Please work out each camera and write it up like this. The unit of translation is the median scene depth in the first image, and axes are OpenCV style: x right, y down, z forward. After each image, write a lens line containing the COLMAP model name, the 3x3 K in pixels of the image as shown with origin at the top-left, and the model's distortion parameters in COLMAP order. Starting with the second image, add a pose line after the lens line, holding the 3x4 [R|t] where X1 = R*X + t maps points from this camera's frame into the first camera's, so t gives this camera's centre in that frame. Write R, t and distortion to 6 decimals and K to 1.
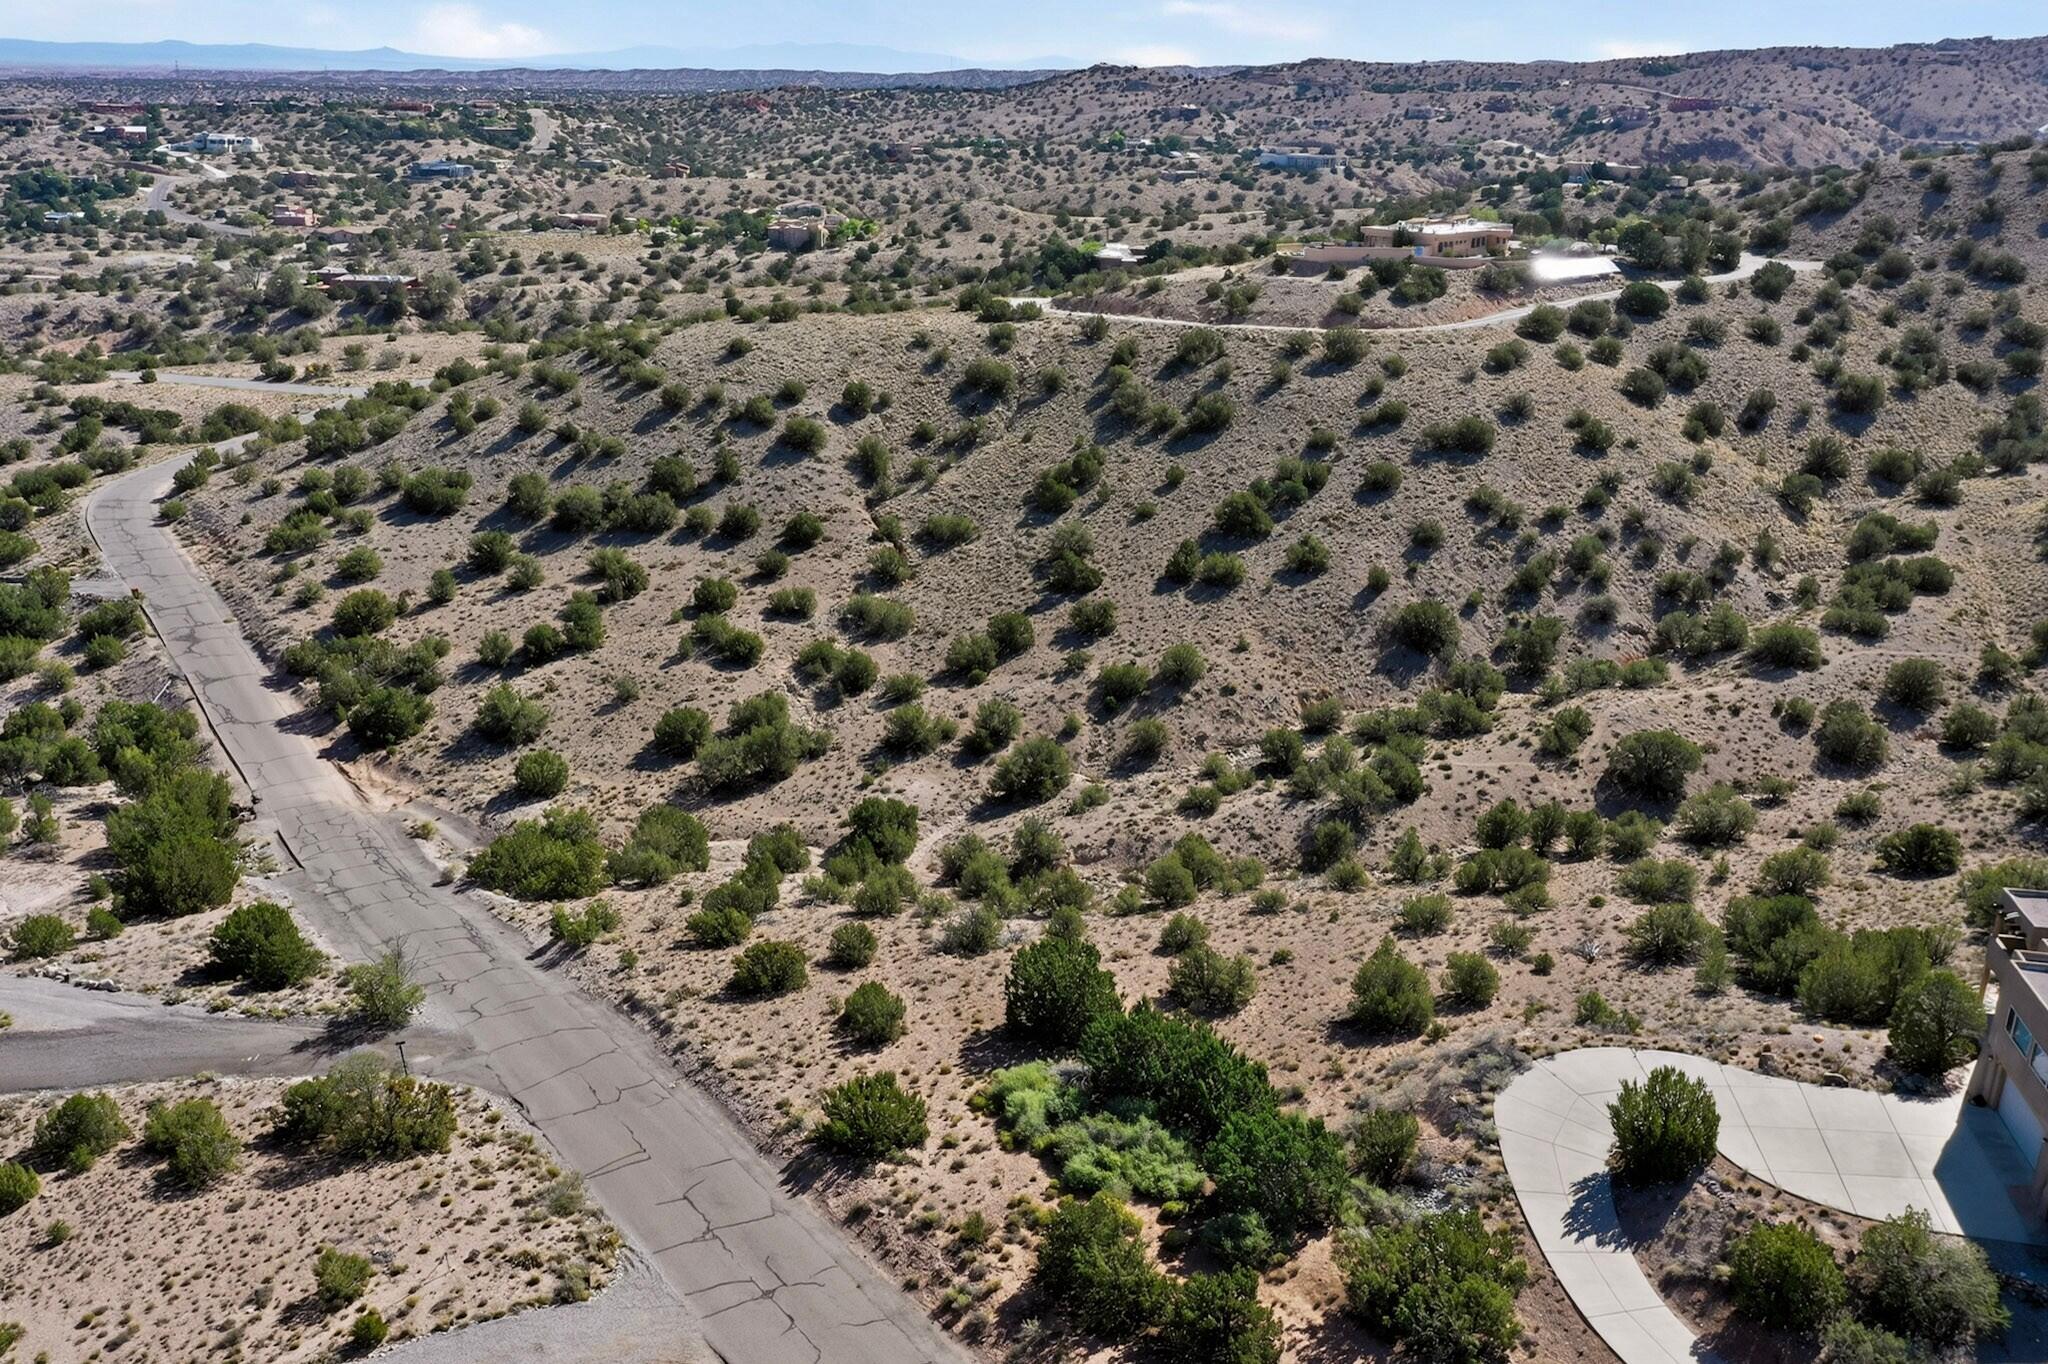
lens RADIAL K [[1679.8, 0, 1024.8], [0, 1679.8, 681.6], [0, 0, 1]] dist [0.002344, 0.001532]
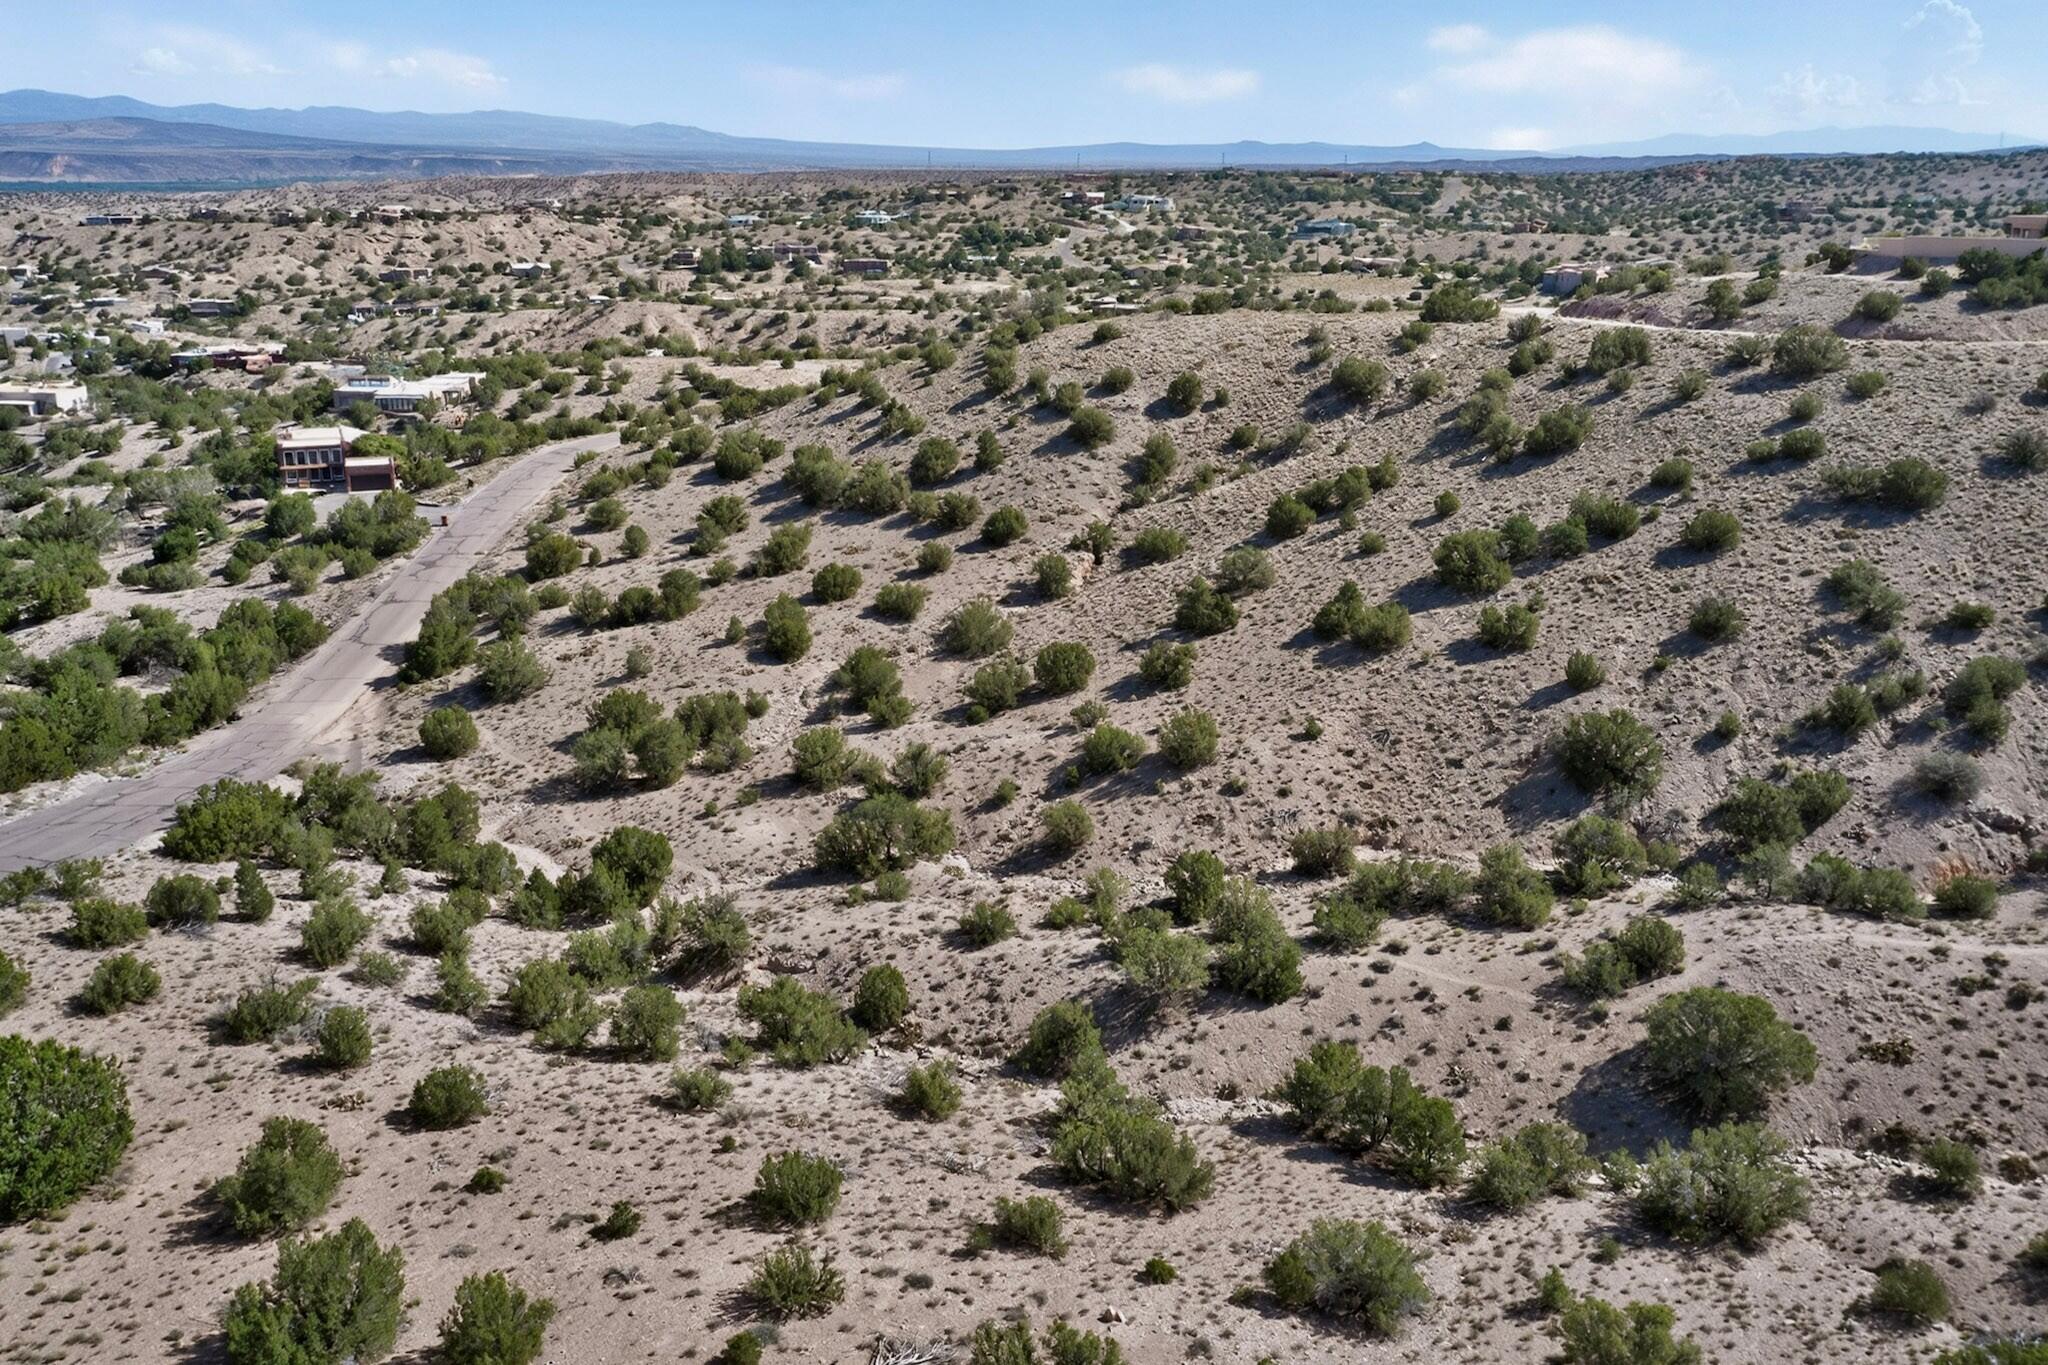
lens RADIAL K [[1608.2, 0, 1019.3], [0, 1608.2, 682.2], [0, 0, 1]] dist [-0.026400, 0.016023]
pose [[0.843050, 0.149054, -0.516768, 0.275085], [-0.165407, 0.986117, 0.014587, -0.023767], [0.511768, 0.073179, 0.856001, 0.282983]]
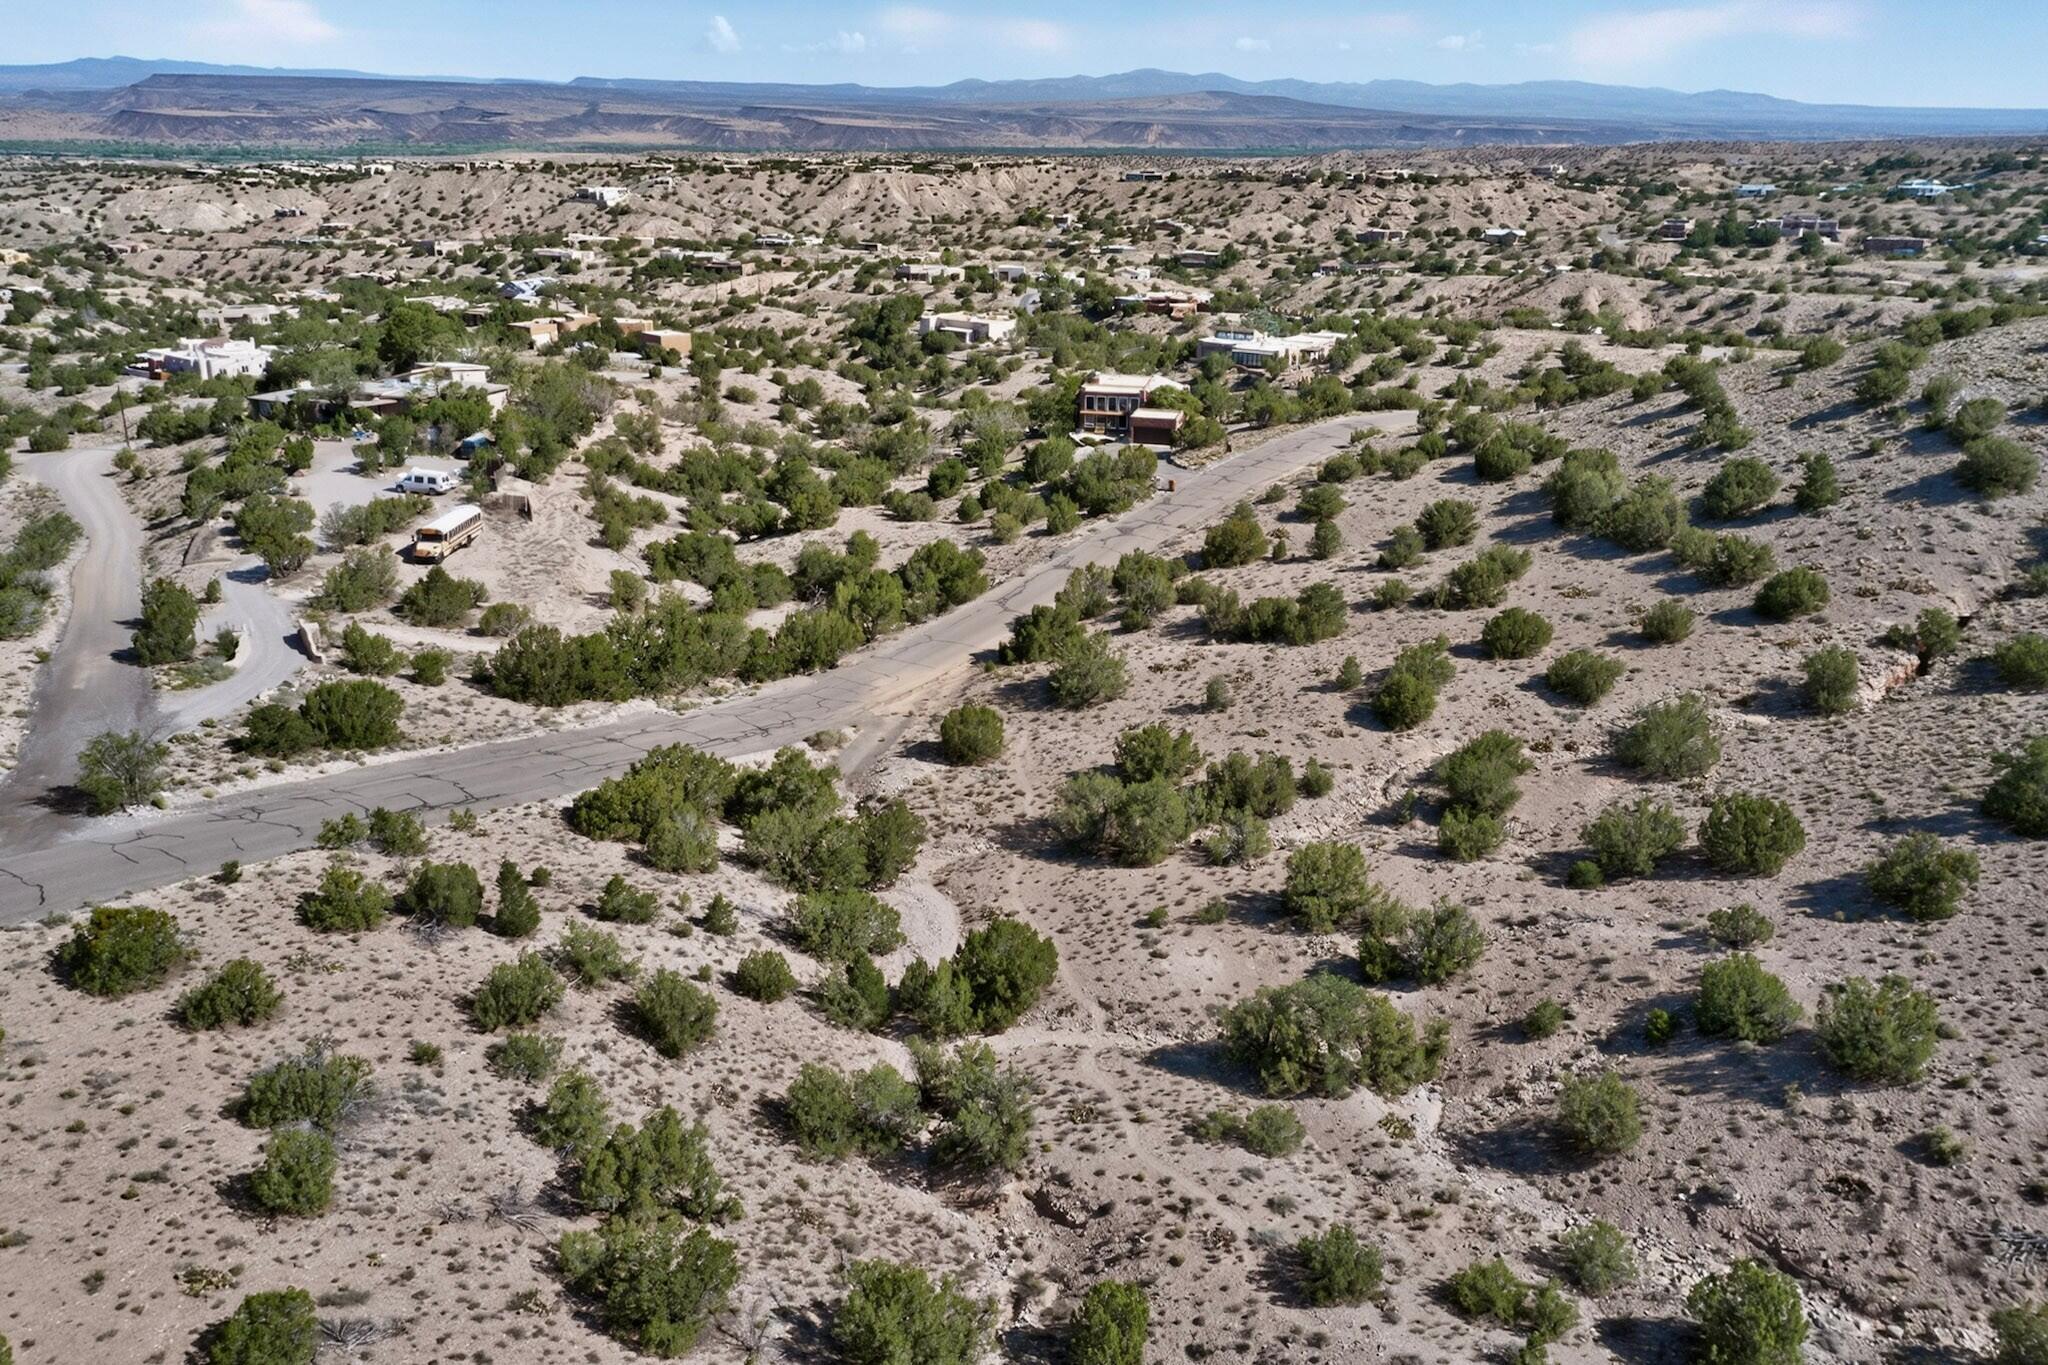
lens RADIAL K [[1571.1, 0, 1012.0], [0, 1571.1, 688.1], [0, 0, 1]] dist [0.005452, 0.035406]
pose [[0.387884, 0.291629, -0.874356, 0.234360], [-0.303983, 0.936025, 0.177344, -0.067418], [0.870138, 0.197000, 0.451720, 0.460754]]
